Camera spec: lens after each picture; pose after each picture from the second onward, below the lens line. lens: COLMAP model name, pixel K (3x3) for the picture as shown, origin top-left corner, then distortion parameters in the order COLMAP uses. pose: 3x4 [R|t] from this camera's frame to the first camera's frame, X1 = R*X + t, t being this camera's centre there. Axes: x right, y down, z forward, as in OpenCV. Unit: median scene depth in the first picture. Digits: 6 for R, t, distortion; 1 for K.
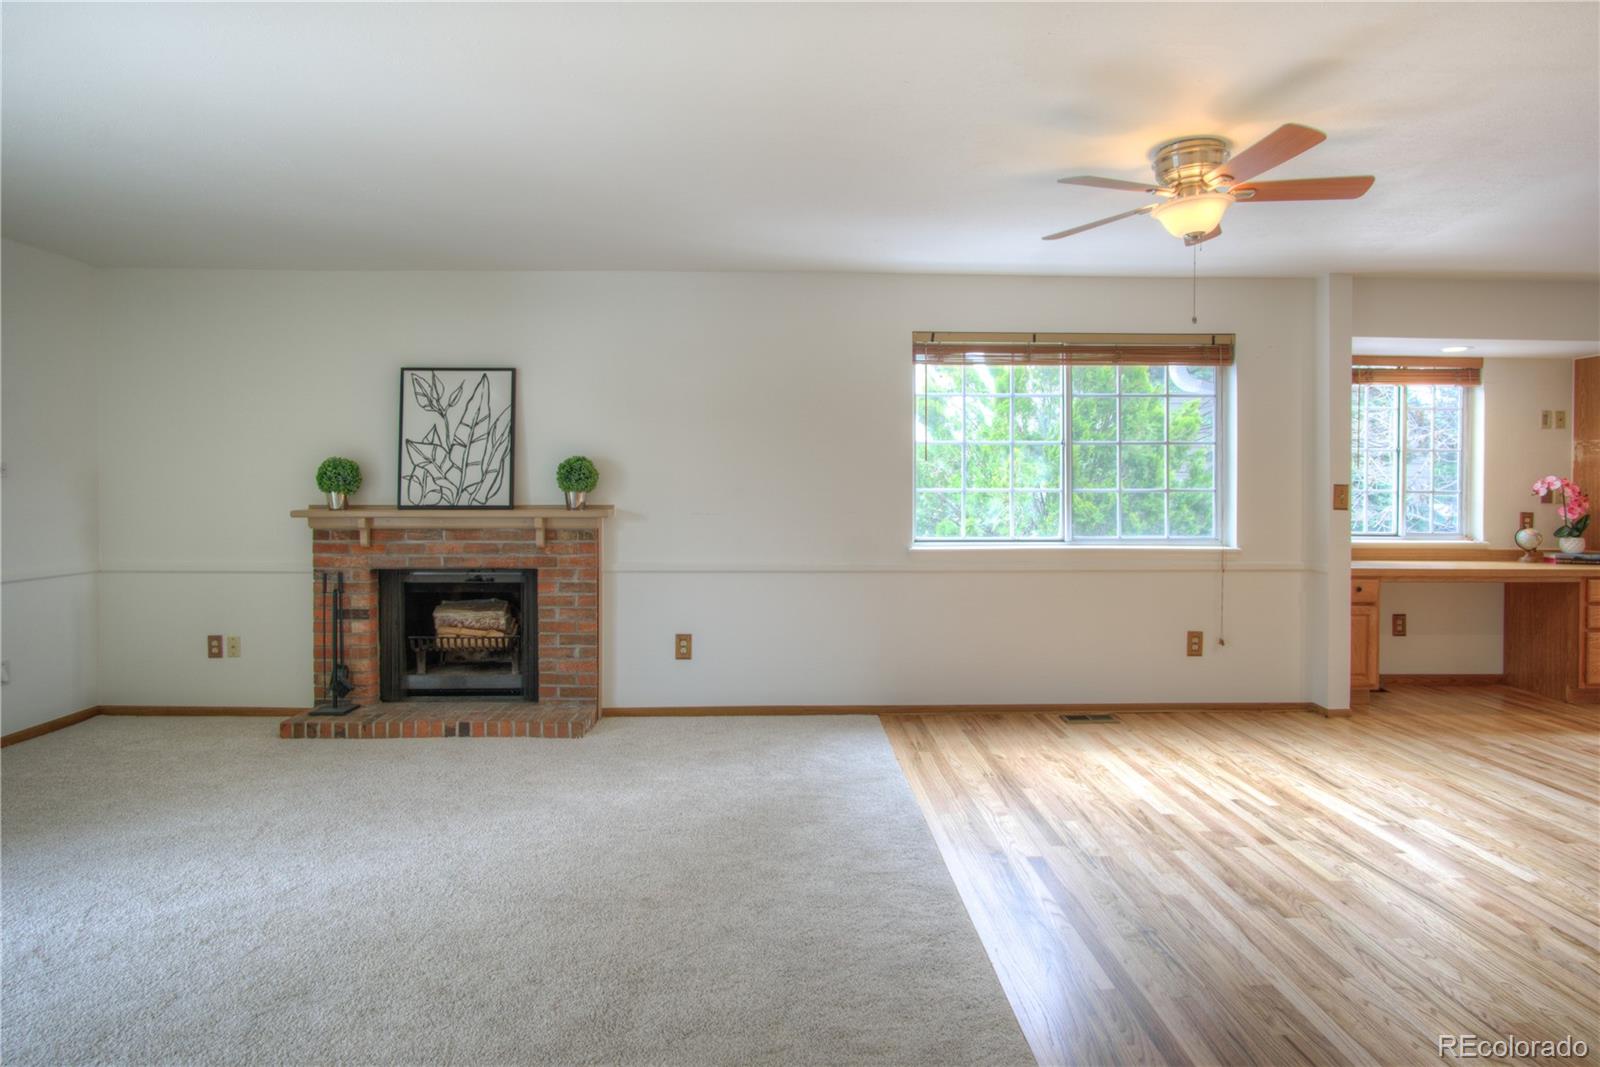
lens RADIAL K [[869.8, 0, 800.7], [0, 869.8, 491.7], [0, 0, 1]] dist [-0.024608, 0.008310]
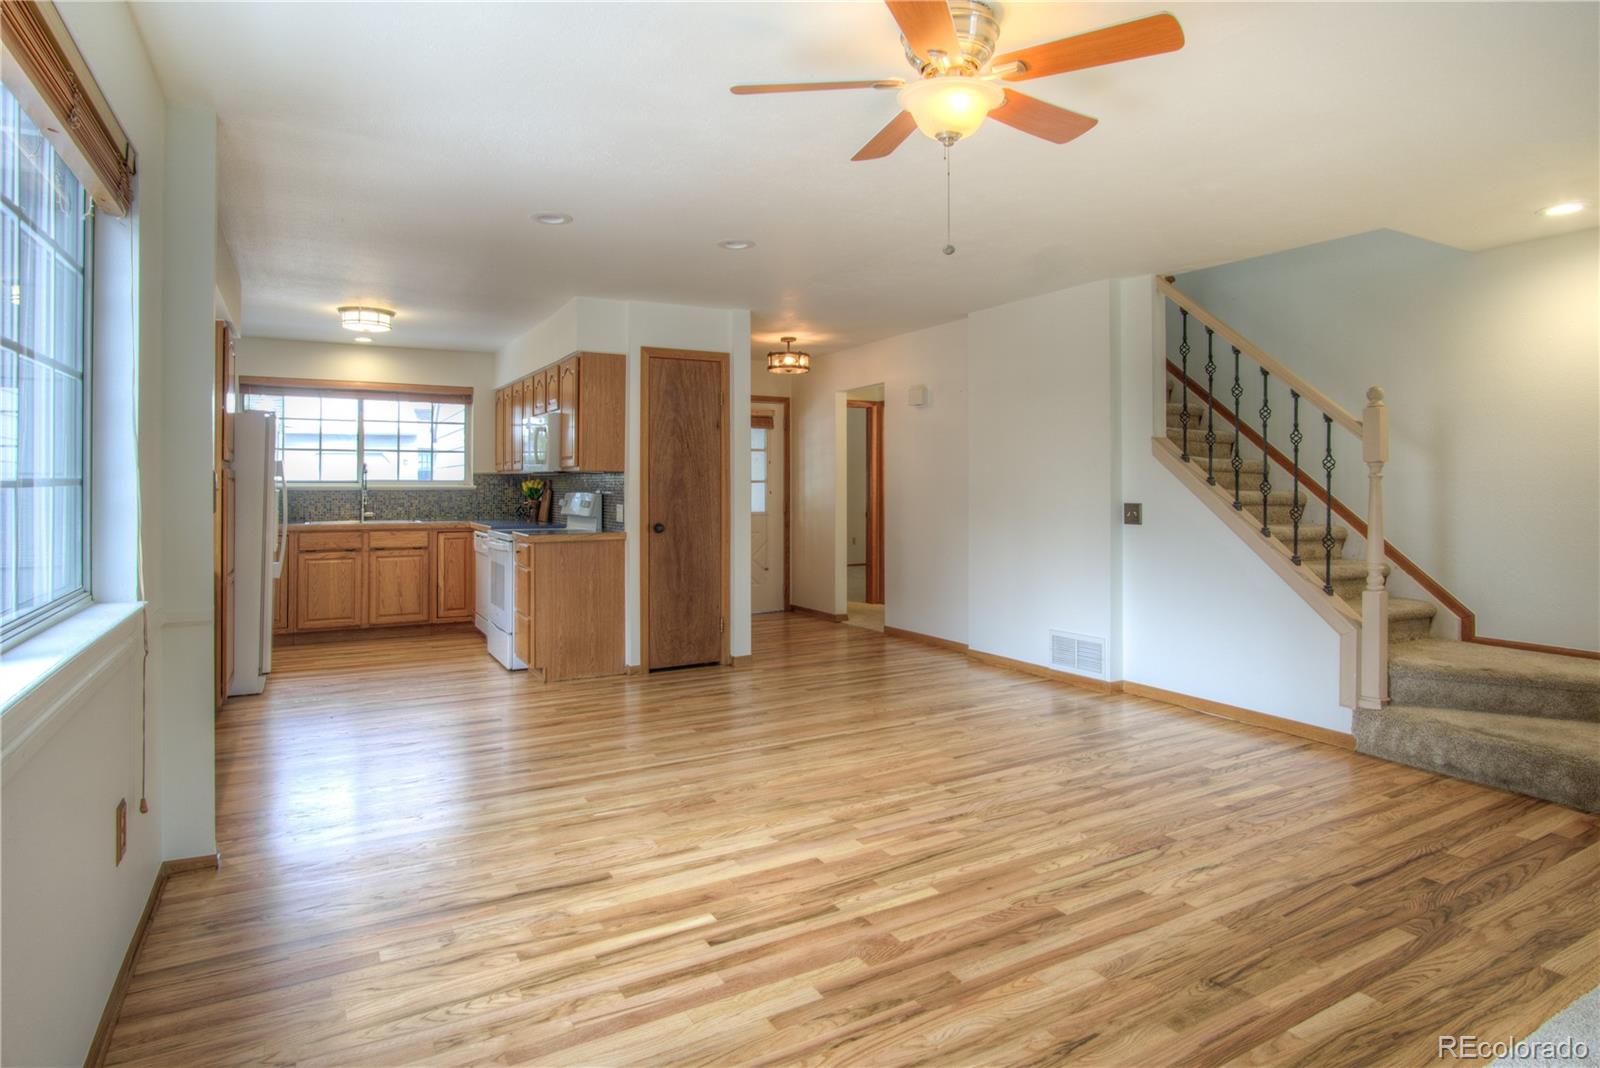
lens RADIAL K [[877.6, 0, 796.5], [0, 877.6, 473.4], [0, 0, 1]] dist [-0.021896, -0.000669]
pose [[-0.461396, 0.004995, 0.887180, -0.097660], [0.006352, 0.999977, -0.002326, -0.002788], [-0.887171, 0.004562, -0.461418, 0.962495]]
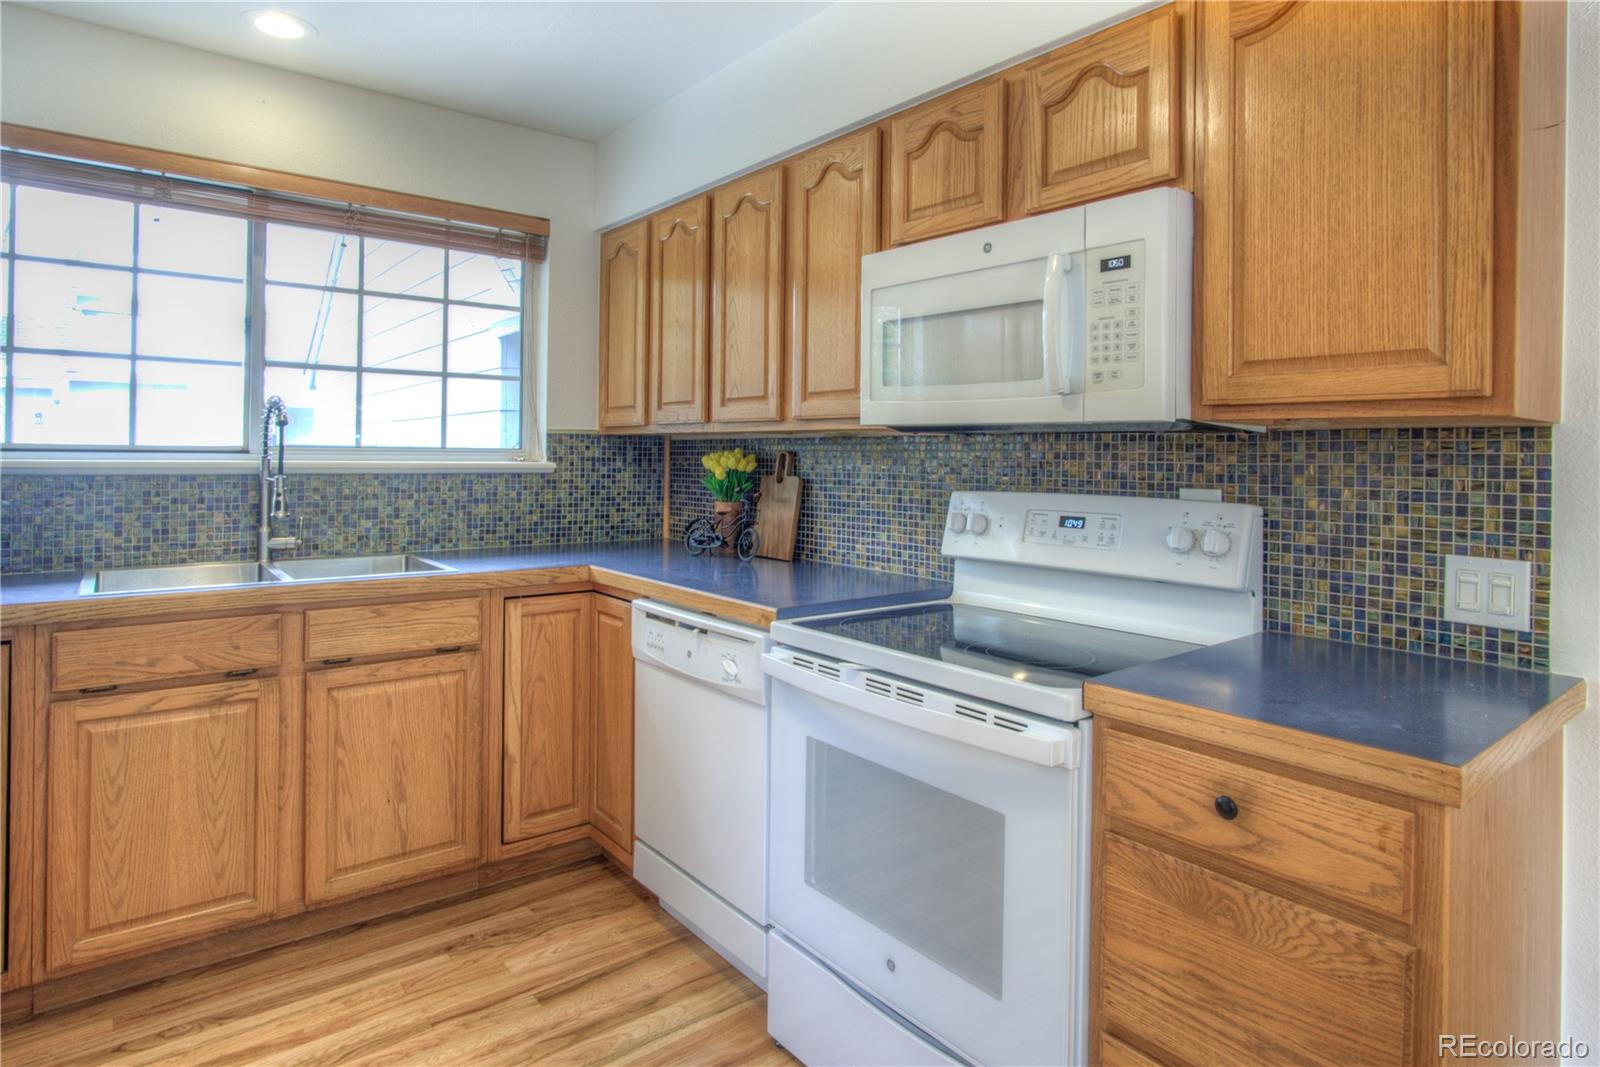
lens RADIAL K [[897.2, 0, 801.3], [0, 897.2, 446.3], [0, 0, 1]] dist [-0.027261, 0.002274]
pose [[-0.594936, -0.003603, 0.803765, 1.054666], [-0.004481, 0.999989, 0.001166, -0.000943], [-0.803760, -0.002908, -0.594946, 0.993053]]
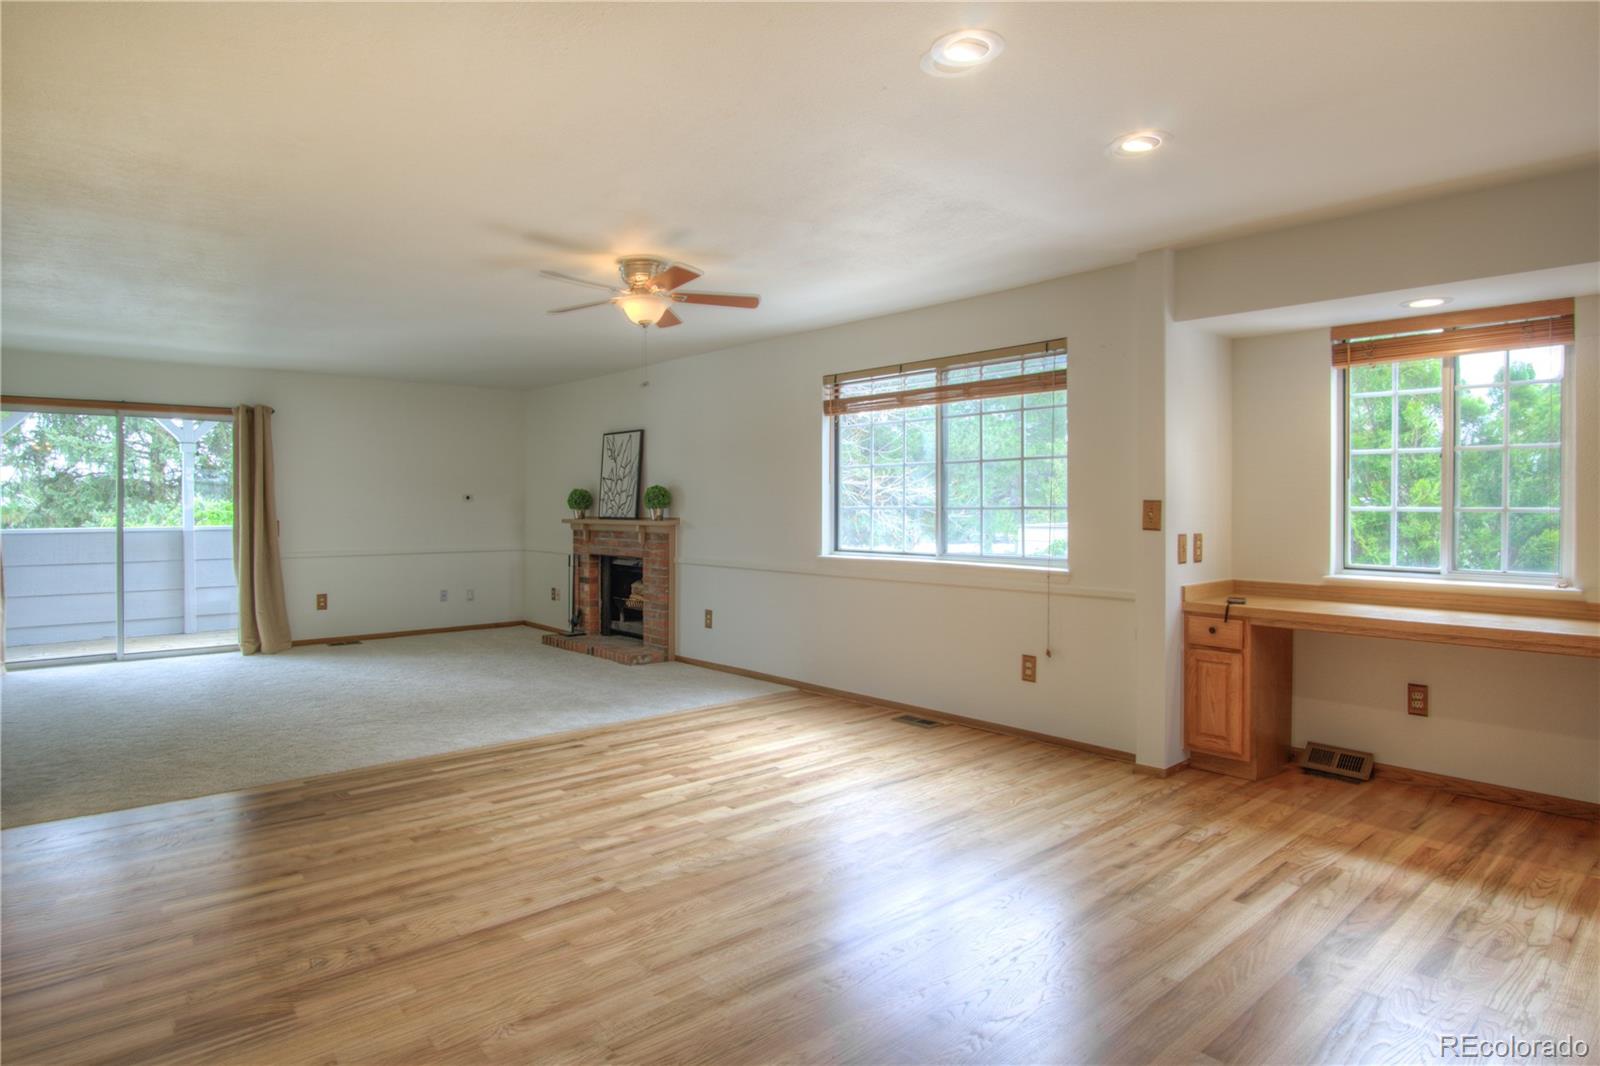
lens RADIAL K [[914.4, 0, 770.7], [0, 914.4, 503.3], [0, 0, 1]] dist [-0.031935, 0.000061]
pose [[0.625671, -0.004120, -0.780077, 1.137119], [-0.003045, 0.999966, -0.007724, 0.002450], [0.780081, 0.007208, 0.625636, 0.159640]]
